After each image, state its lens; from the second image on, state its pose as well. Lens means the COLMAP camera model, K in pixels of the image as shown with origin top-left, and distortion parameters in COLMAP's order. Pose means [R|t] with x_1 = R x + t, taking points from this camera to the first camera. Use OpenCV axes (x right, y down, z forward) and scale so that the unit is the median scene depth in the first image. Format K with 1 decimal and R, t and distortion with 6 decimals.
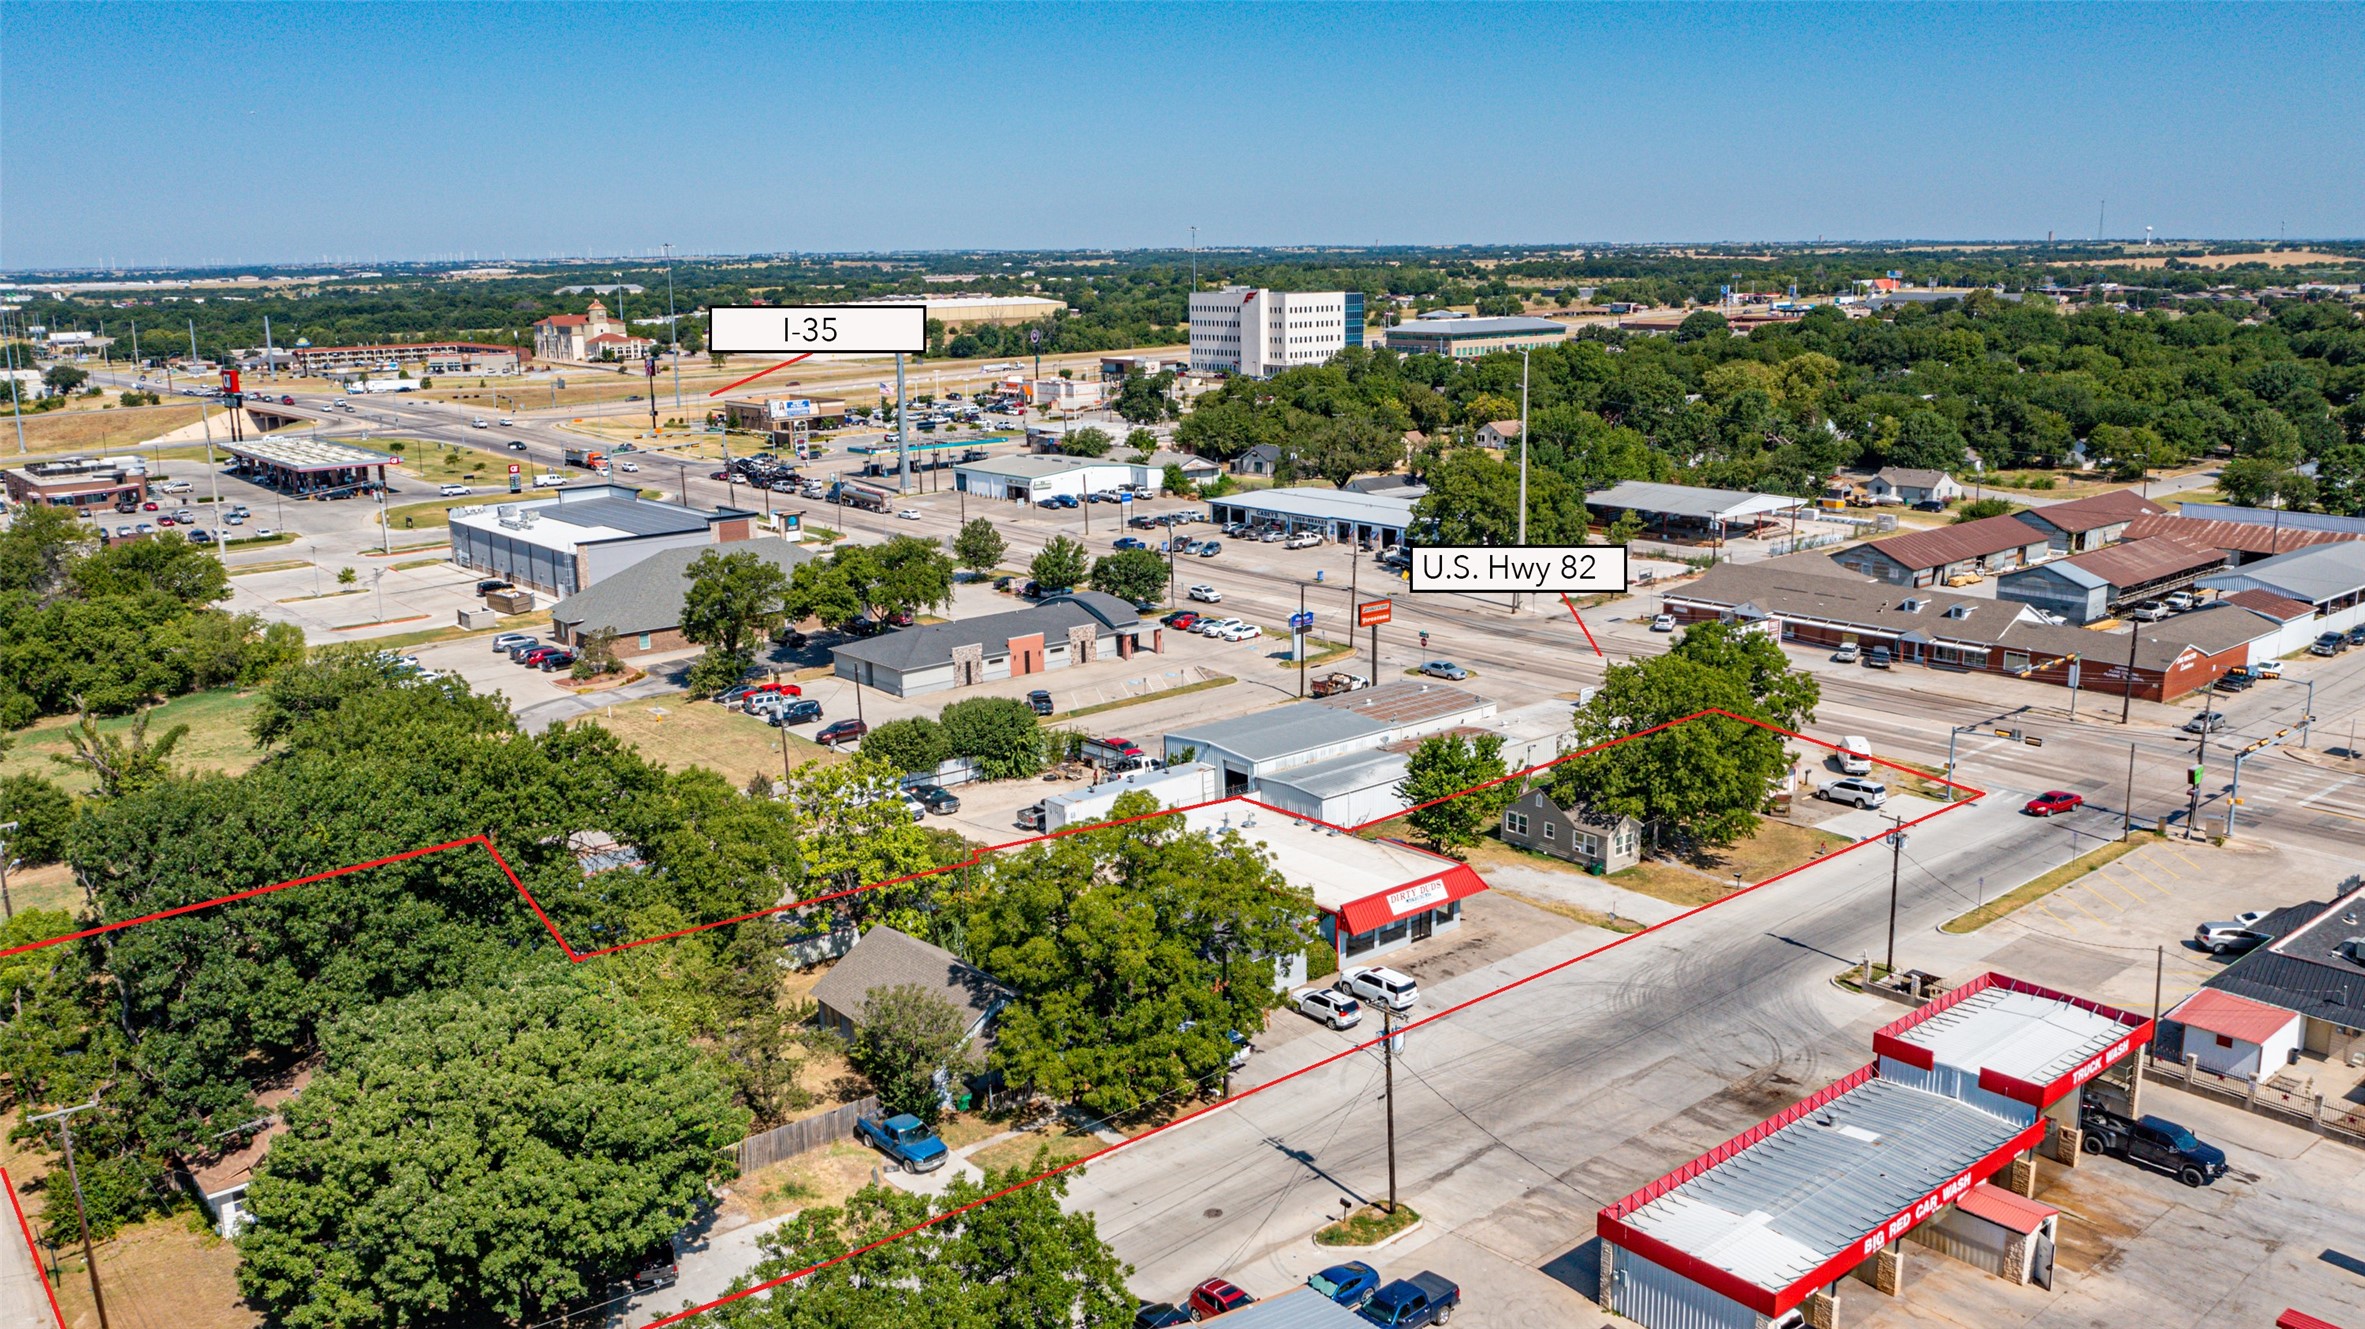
lens RADIAL K [[1859.0, 0, 1182.5], [0, 1859.0, 664.5], [0, 0, 1]] dist [-0.025522, 0.006795]
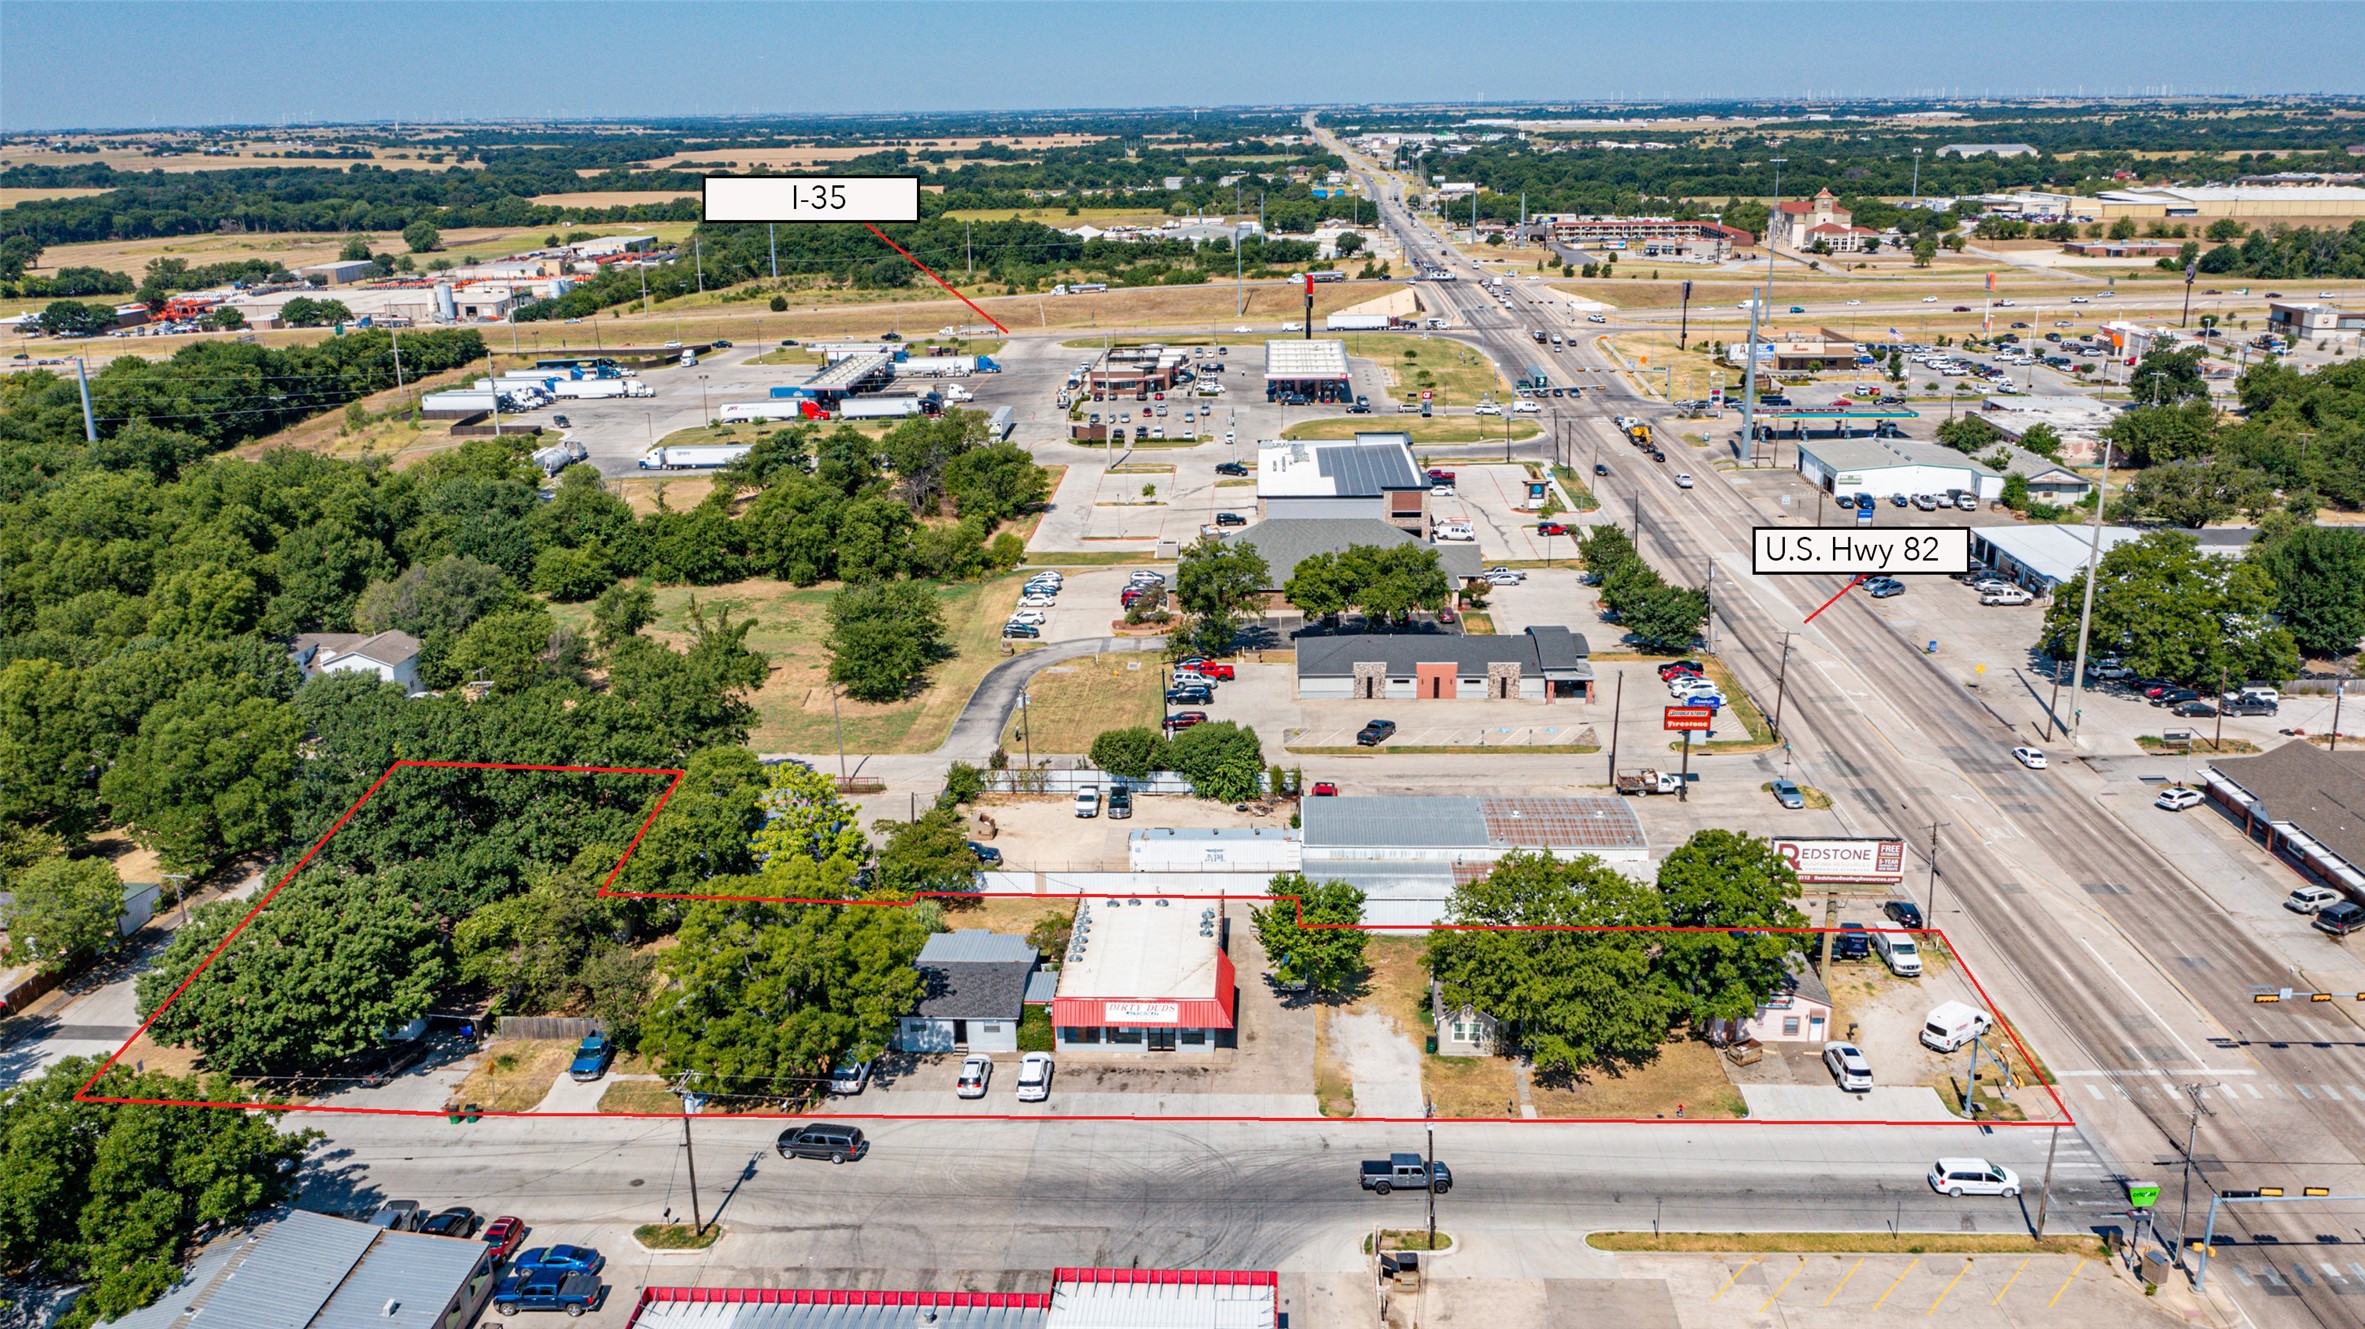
lens RADIAL K [[1859.0, 0, 1182.5], [0, 1859.0, 664.5], [0, 0, 1]] dist [-0.025522, 0.006795]
pose [[0.732391, 0.201897, -0.650263, 0.510633], [-0.145549, 0.979374, 0.140149, -0.145767], [0.665146, -0.007999, 0.746670, 0.126539]]
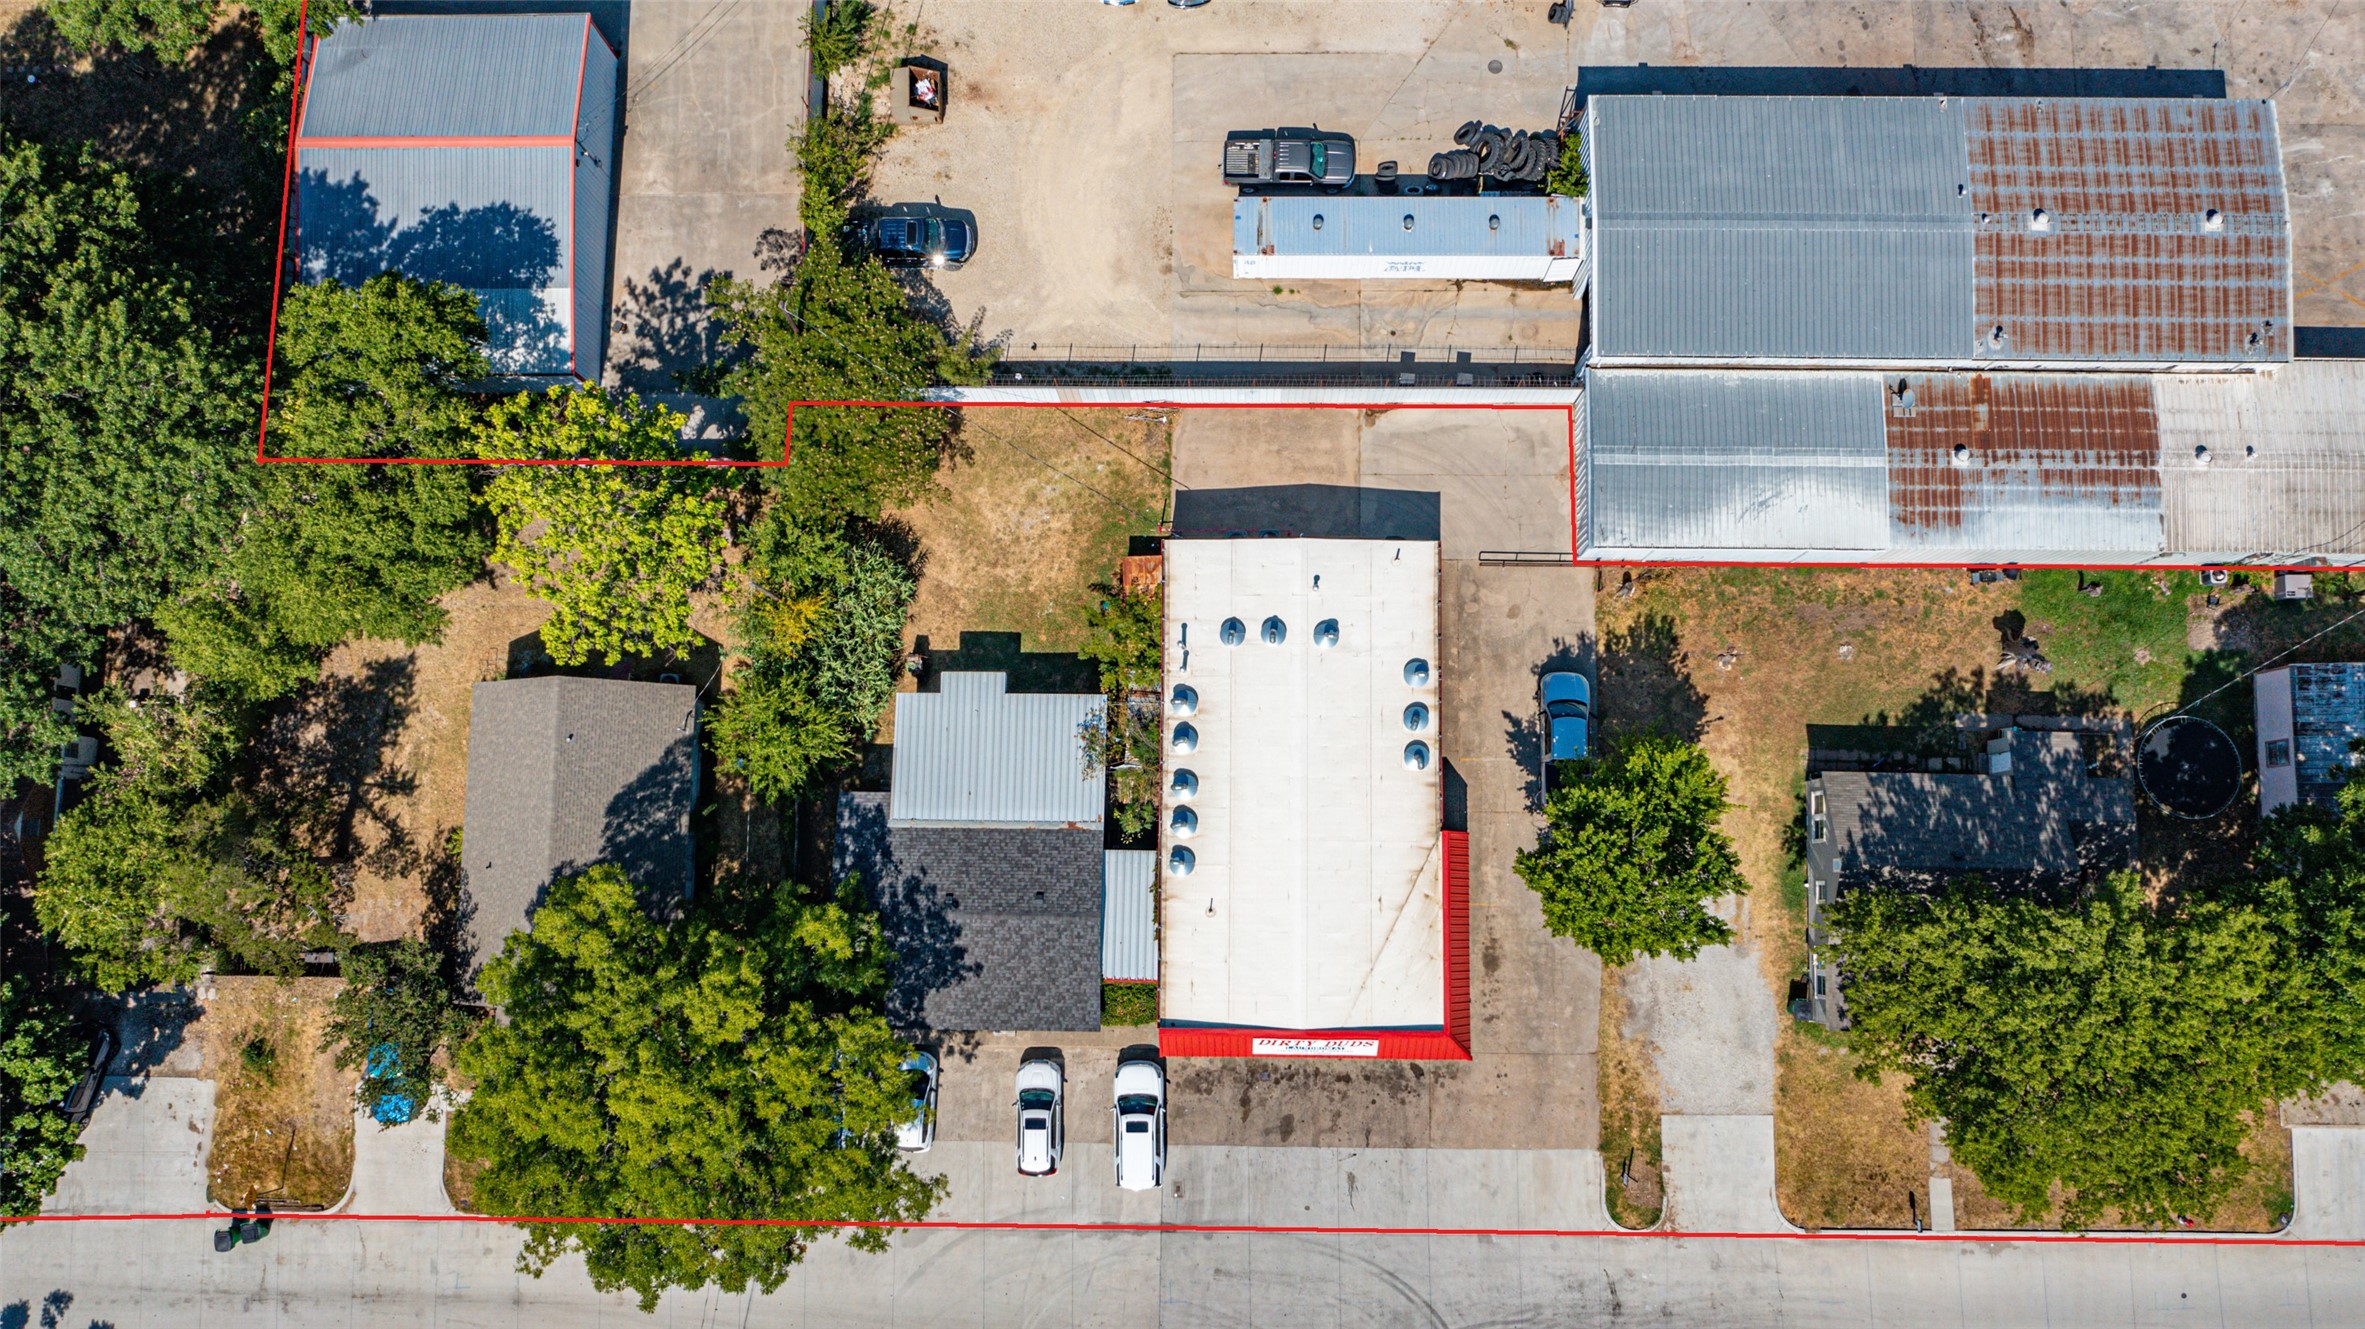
lens RADIAL K [[1859.0, 0, 1182.5], [0, 1859.0, 664.5], [0, 0, 1]] dist [-0.025522, 0.006795]
pose [[0.762213, 0.643248, -0.072550, 0.034632], [-0.133020, 0.265325, 0.954939, -0.315817], [0.633512, -0.718216, 0.287799, 0.554354]]
